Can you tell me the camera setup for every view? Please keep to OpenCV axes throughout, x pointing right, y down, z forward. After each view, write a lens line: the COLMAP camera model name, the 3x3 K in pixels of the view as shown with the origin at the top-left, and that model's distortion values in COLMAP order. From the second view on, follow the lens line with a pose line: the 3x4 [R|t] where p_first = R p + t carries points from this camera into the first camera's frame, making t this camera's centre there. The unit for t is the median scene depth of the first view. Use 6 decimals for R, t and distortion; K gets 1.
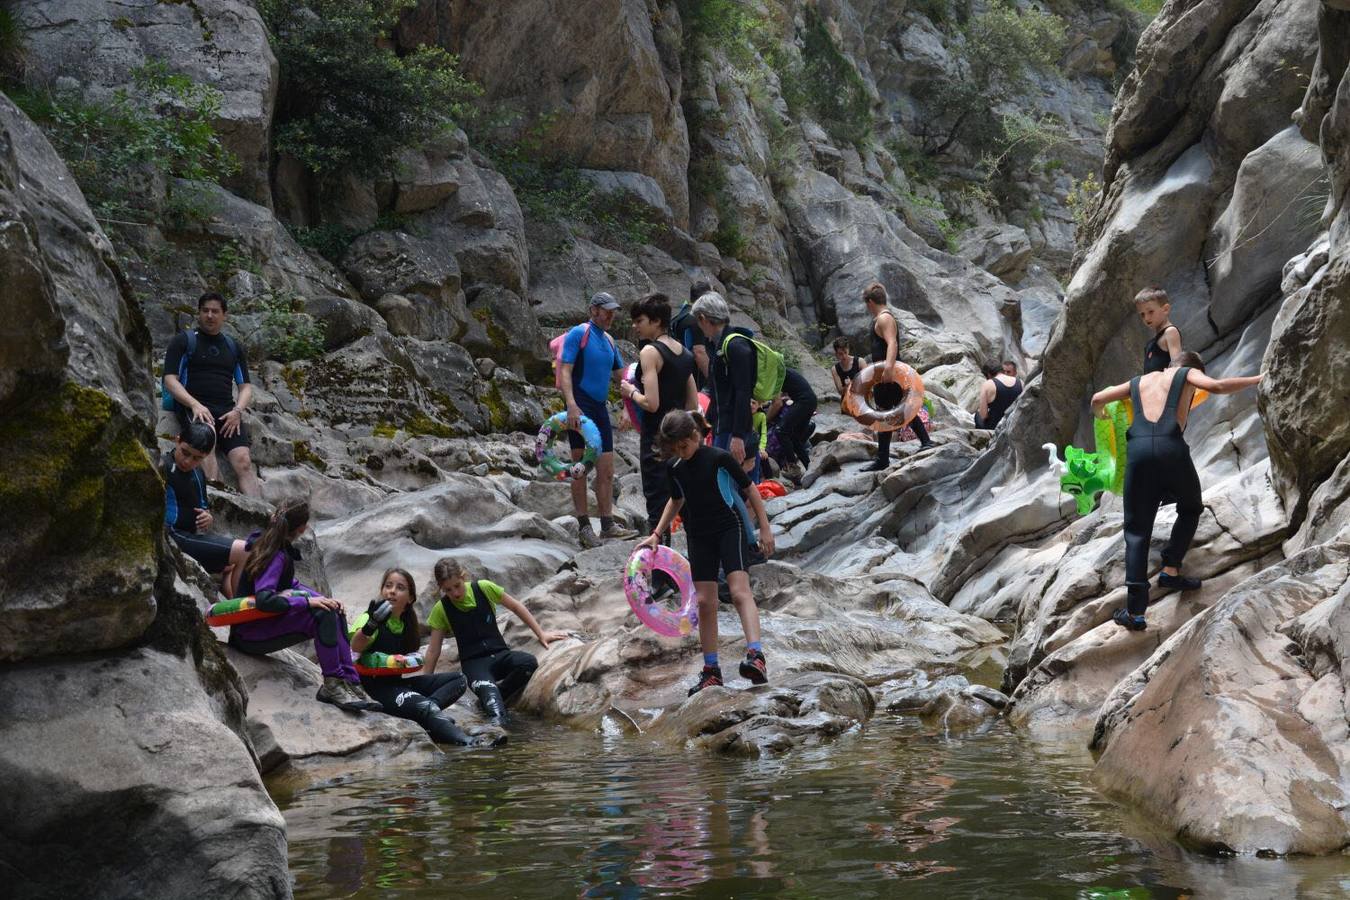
lens RADIAL K [[1379.0, 0, 678.8], [0, 1379.0, 446.7], [0, 0, 1]] dist [-0.014617, 0.000000]
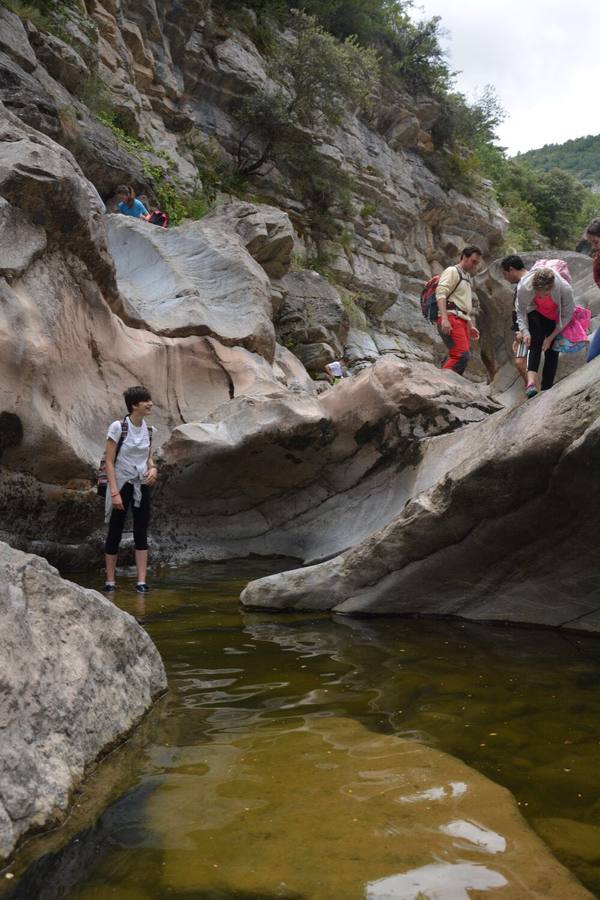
lens RADIAL K [[919.3, 0, 301.3], [0, 919.3, 450.0], [0, 0, 1]] dist [-0.014617, 0.000000]
pose [[0.984342, 0.066933, 0.163065, 0.115759], [-0.068336, 0.997658, 0.003004, -0.009368], [-0.162482, -0.014100, 0.986611, 0.286181]]
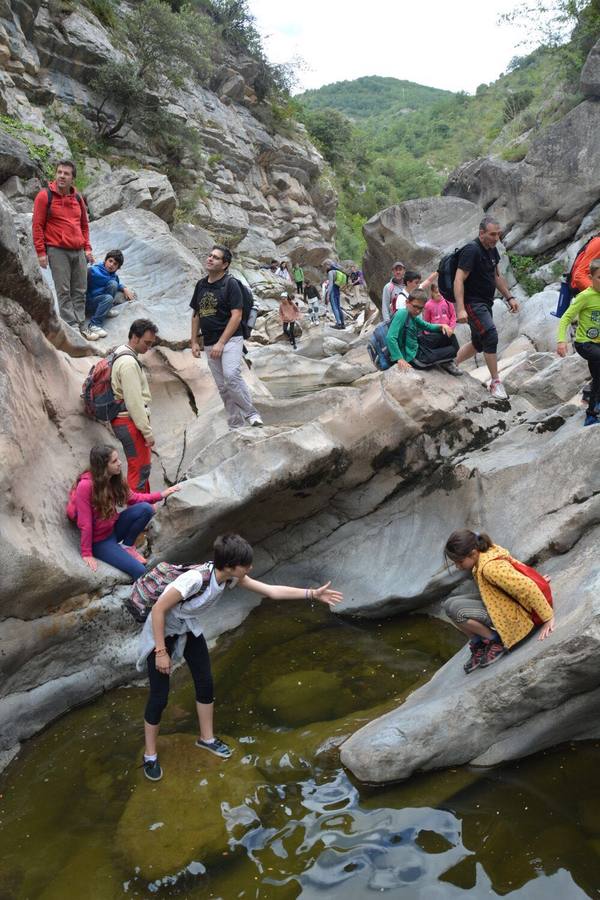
lens RADIAL K [[718.8, 0, 318.3], [0, 718.8, 453.9], [0, 0, 1]] dist [-0.143674, 0.097983]
pose [[0.930107, -0.107785, 0.351118, 0.106364], [0.056092, 0.986442, 0.154227, -0.027887], [-0.362981, -0.123753, 0.923542, 0.337029]]
